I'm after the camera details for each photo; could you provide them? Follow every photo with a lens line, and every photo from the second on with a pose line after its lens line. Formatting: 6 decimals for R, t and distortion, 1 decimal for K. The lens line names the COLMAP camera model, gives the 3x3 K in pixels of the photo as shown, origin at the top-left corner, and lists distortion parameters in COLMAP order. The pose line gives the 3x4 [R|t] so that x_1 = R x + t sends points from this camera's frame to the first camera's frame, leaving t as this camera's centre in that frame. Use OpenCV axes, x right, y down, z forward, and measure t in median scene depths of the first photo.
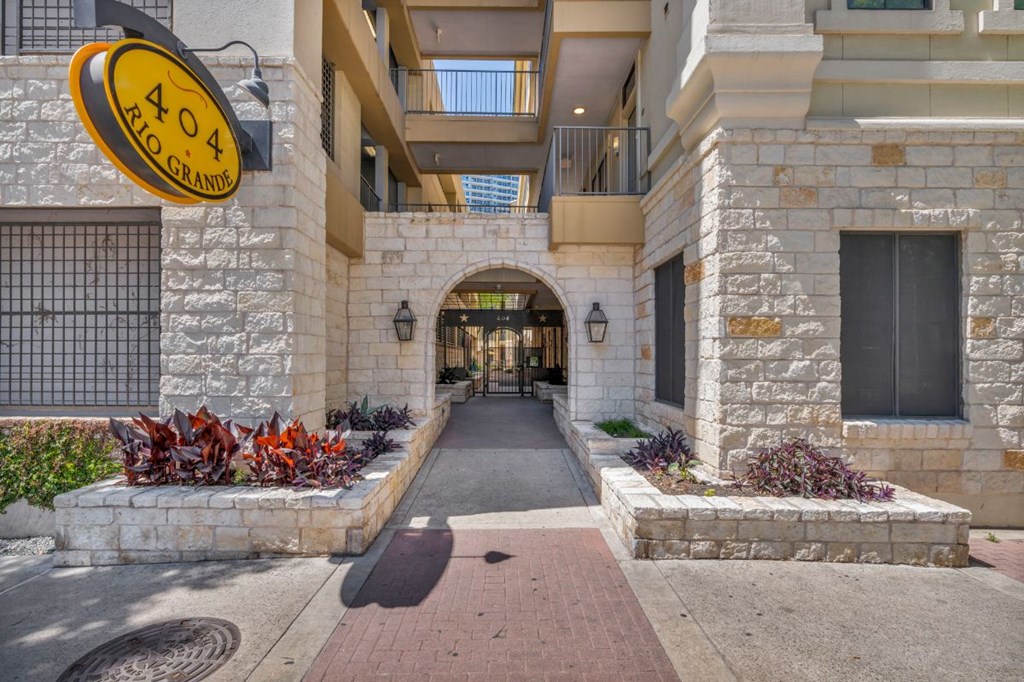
lens RADIAL K [[502.3, 0, 506.6], [0, 502.3, 364.6], [0, 0, 1]] dist [-0.010710, 0.000953]
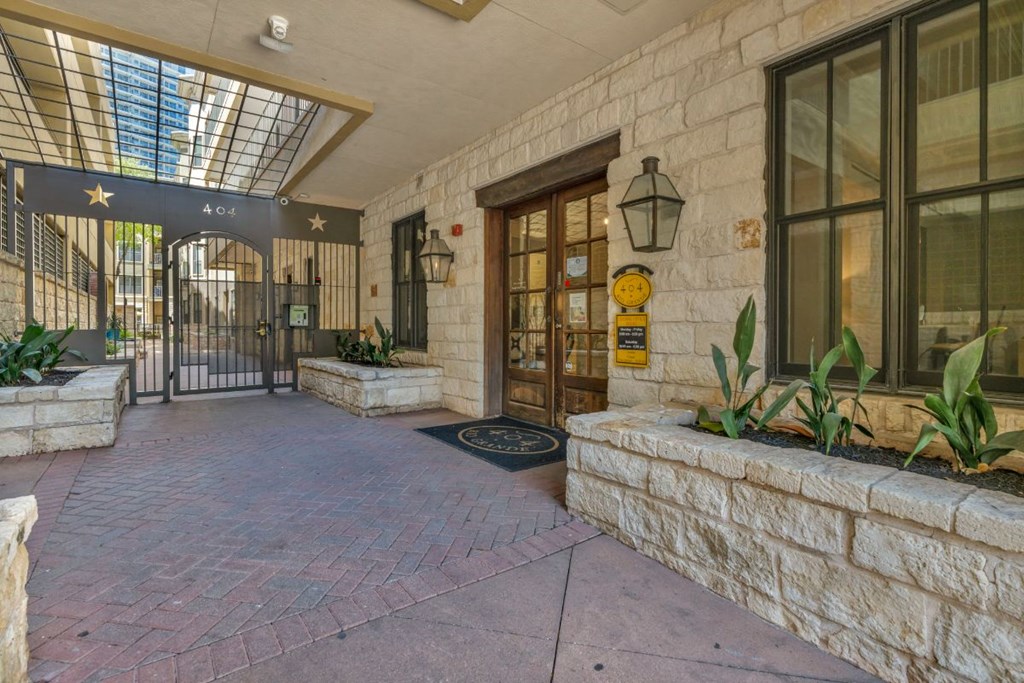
lens RADIAL K [[502.3, 0, 522.5], [0, 502.3, 328.5], [0, 0, 1]] dist [-0.010710, 0.000953]
pose [[0.802617, -0.006280, 0.596462, -0.119135], [0.006339, 0.999978, 0.001999, 0.014114], [-0.596461, 0.002177, 0.802639, 1.153854]]
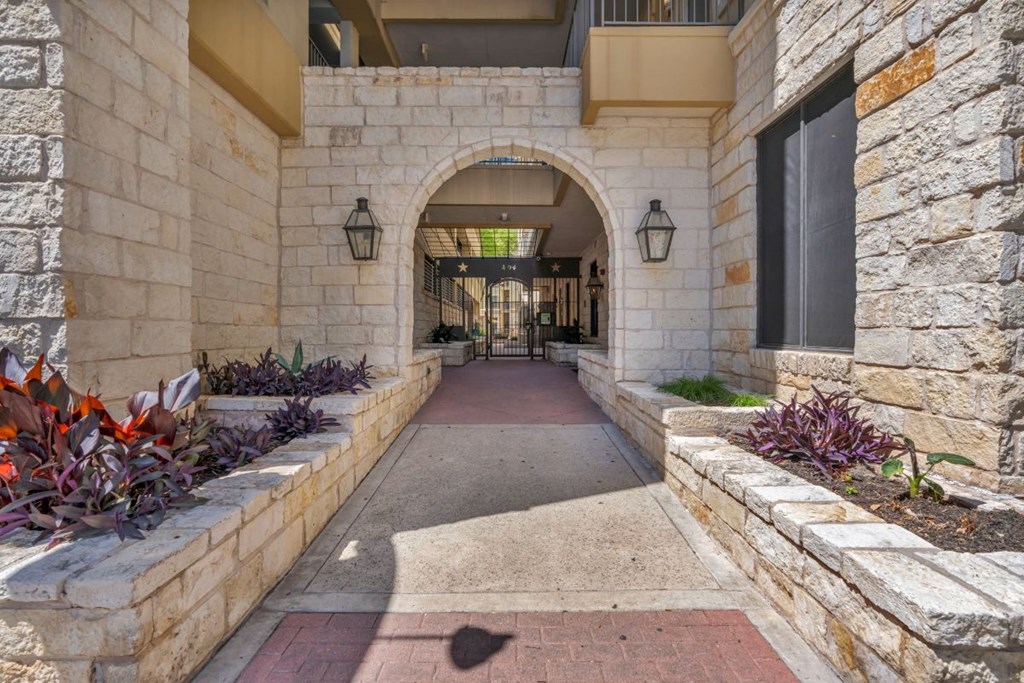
lens RADIAL K [[502.3, 0, 509.6], [0, 502.3, 333.6], [0, 0, 1]] dist [-0.010710, 0.000953]
pose [[0.999991, -0.004063, -0.001449, -0.010893], [0.004057, 0.999984, -0.003837, 0.050644], [0.001465, 0.003831, 0.999992, 0.338383]]
